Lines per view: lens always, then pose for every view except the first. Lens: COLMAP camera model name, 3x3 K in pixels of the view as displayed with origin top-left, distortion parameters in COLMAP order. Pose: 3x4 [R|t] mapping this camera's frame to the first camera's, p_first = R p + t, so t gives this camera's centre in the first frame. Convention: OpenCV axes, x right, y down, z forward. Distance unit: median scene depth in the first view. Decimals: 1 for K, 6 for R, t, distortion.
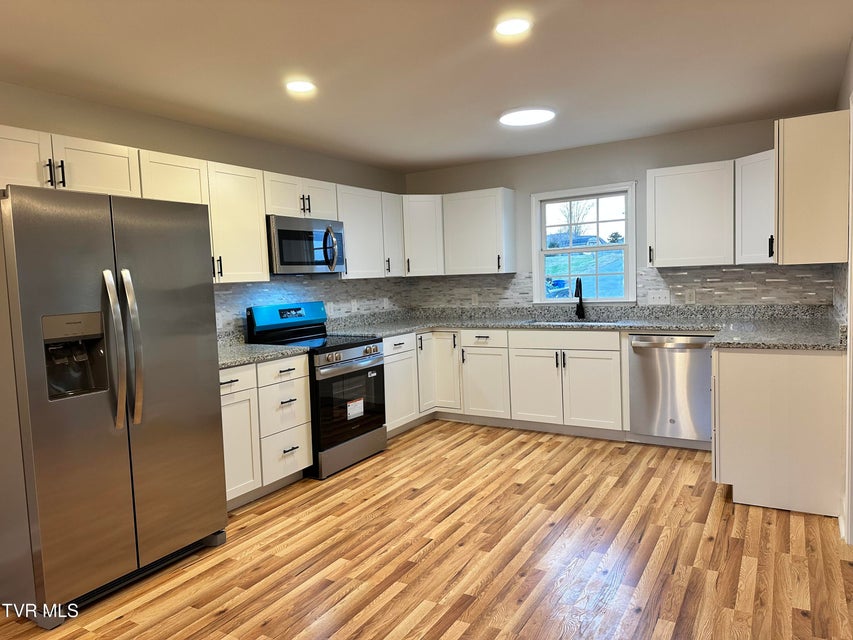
lens RADIAL K [[595.2, 0, 424.3], [0, 595.2, 321.0], [0, 0, 1]] dist [0.038198, -0.006609]
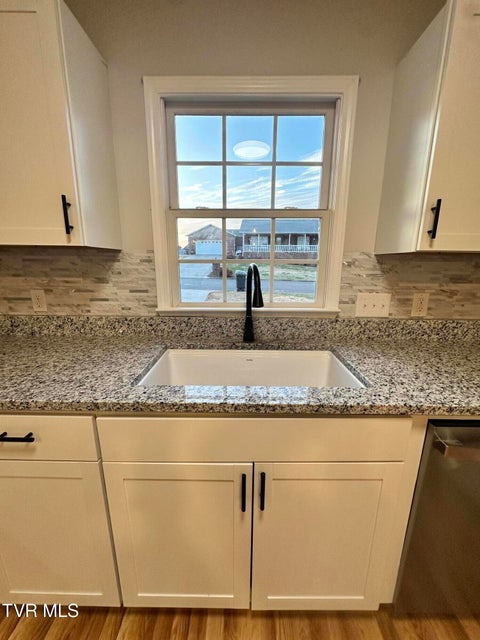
lens RADIAL K [[255.8, 0, 238.9], [0, 255.8, 325.0], [0, 0, 1]] dist [-0.005275, 0.001314]
pose [[0.860235, -0.071915, 0.504800, 0.128437], [-0.005851, 0.988547, 0.150802, -0.052117], [-0.509864, -0.132679, 0.849962, 0.767291]]
